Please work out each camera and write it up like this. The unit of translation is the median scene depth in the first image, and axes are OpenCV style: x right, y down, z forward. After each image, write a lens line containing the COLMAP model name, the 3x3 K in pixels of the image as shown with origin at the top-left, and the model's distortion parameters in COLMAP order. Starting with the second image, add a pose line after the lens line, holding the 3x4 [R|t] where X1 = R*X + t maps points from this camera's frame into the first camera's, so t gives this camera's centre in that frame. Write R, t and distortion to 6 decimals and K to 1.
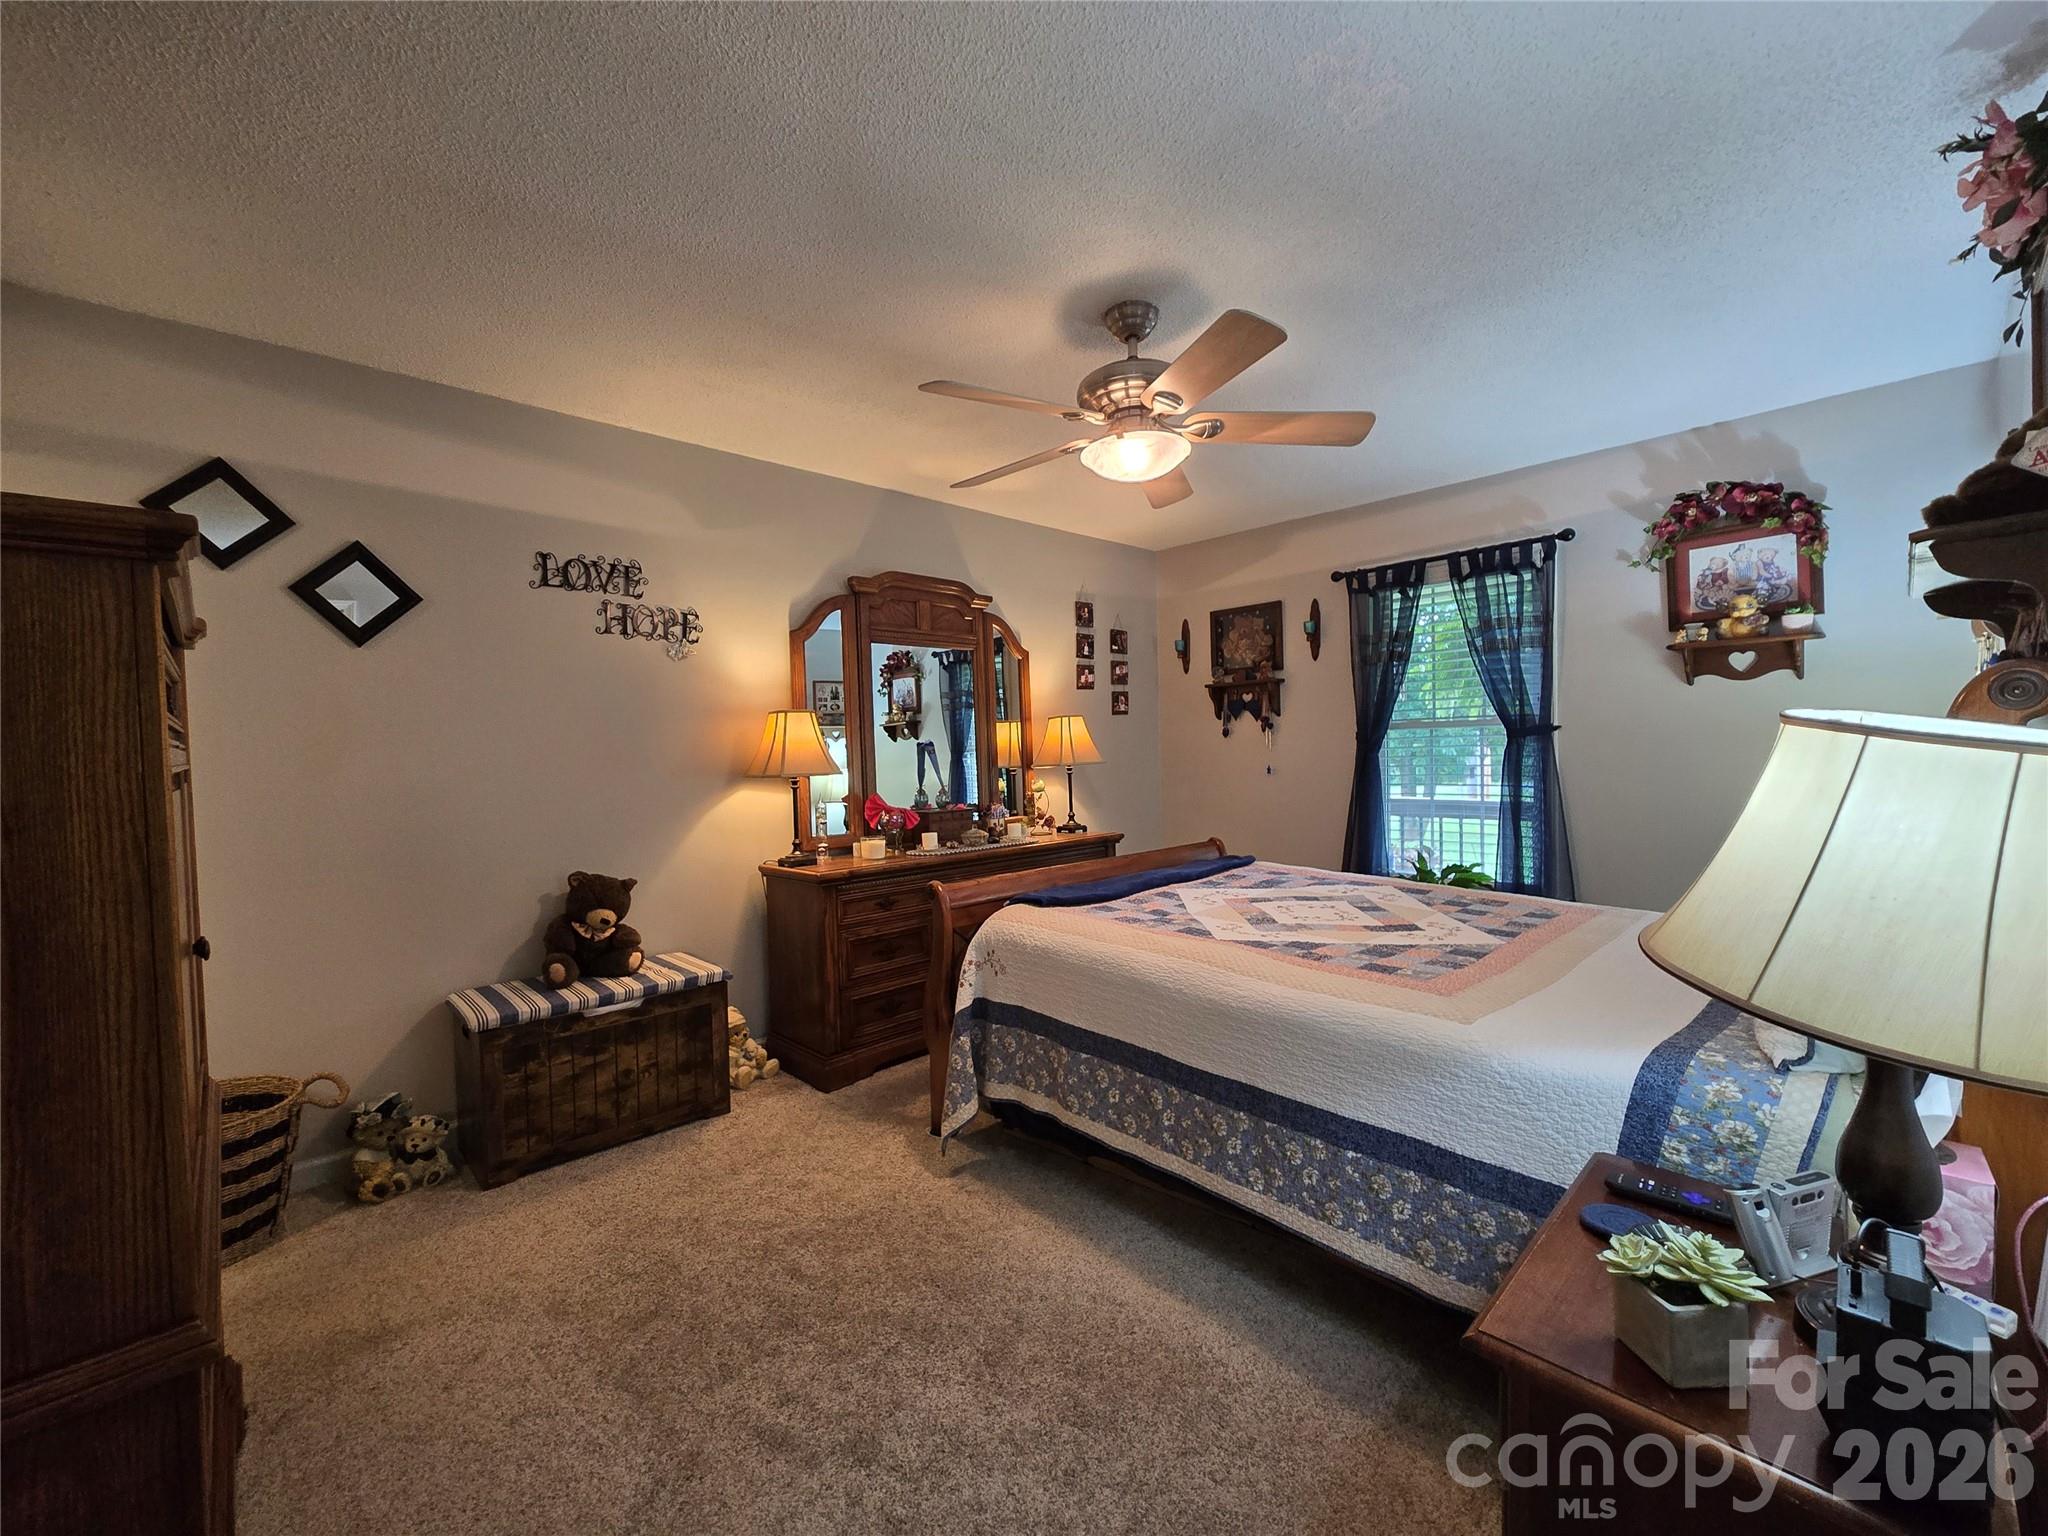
lens RADIAL K [[844.2, 0, 1024.0], [0, 844.2, 772.9], [0, 0, 1]] dist [0.003280, -0.000228]
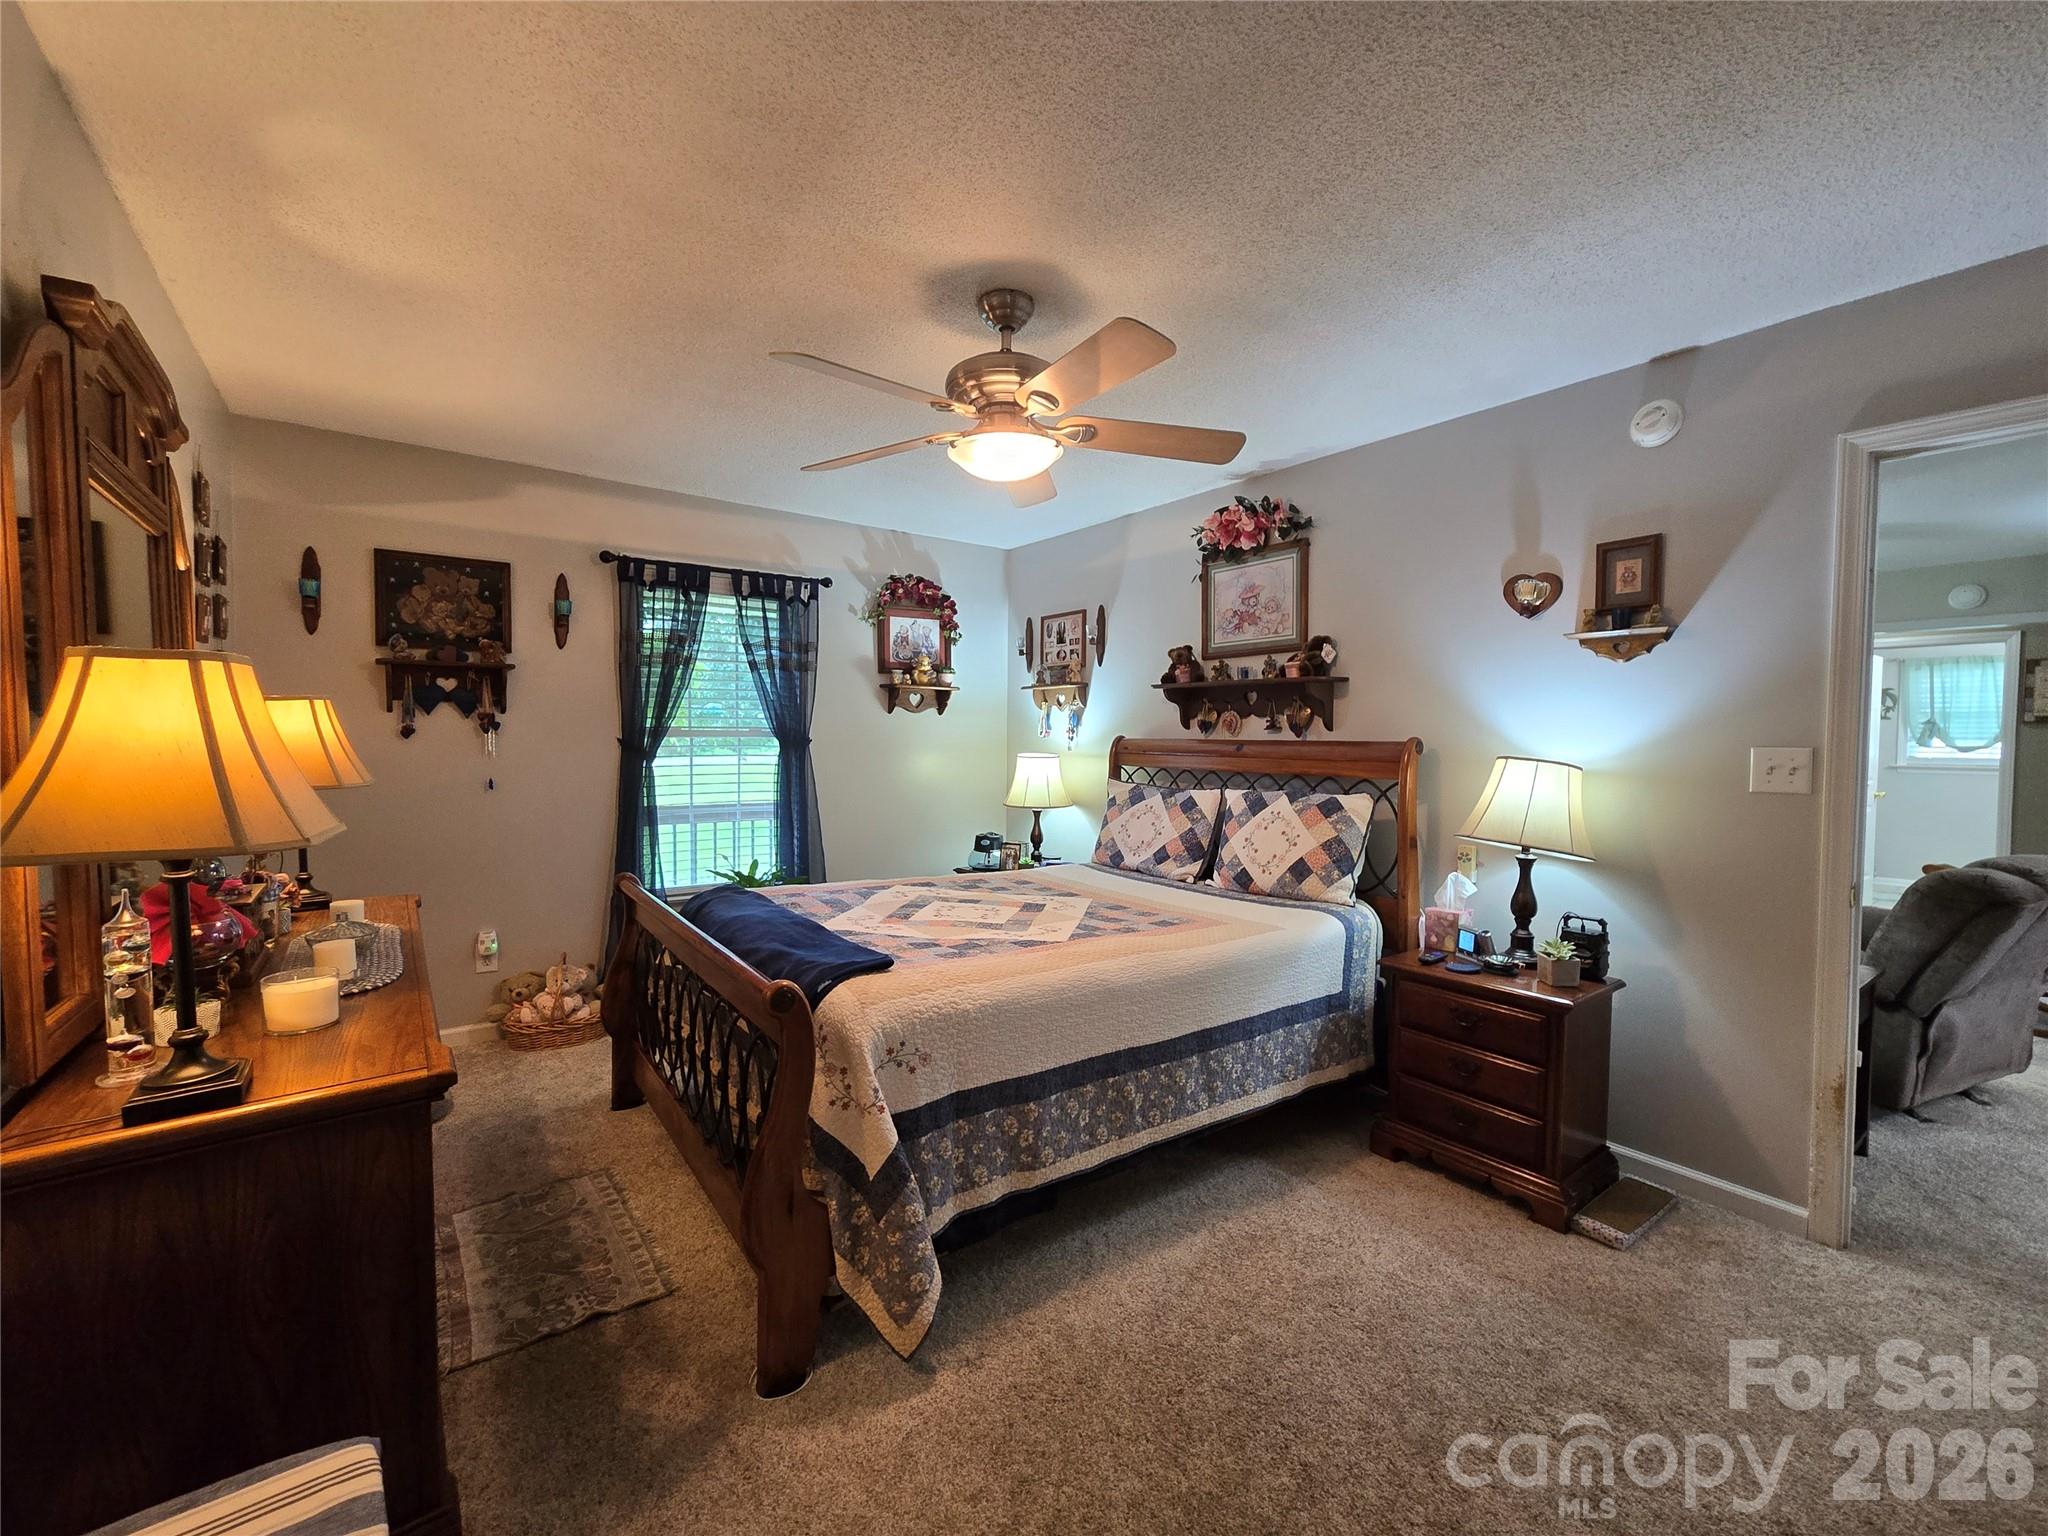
lens RADIAL K [[844.2, 0, 1031.6], [0, 844.2, 769.2], [0, 0, 1]] dist [0.003280, -0.000228]
pose [[0.112710, -0.014018, 0.993529, -0.526393], [0.017428, 0.999775, 0.012129, -0.022721], [-0.993475, 0.015949, 0.112929, 0.567844]]
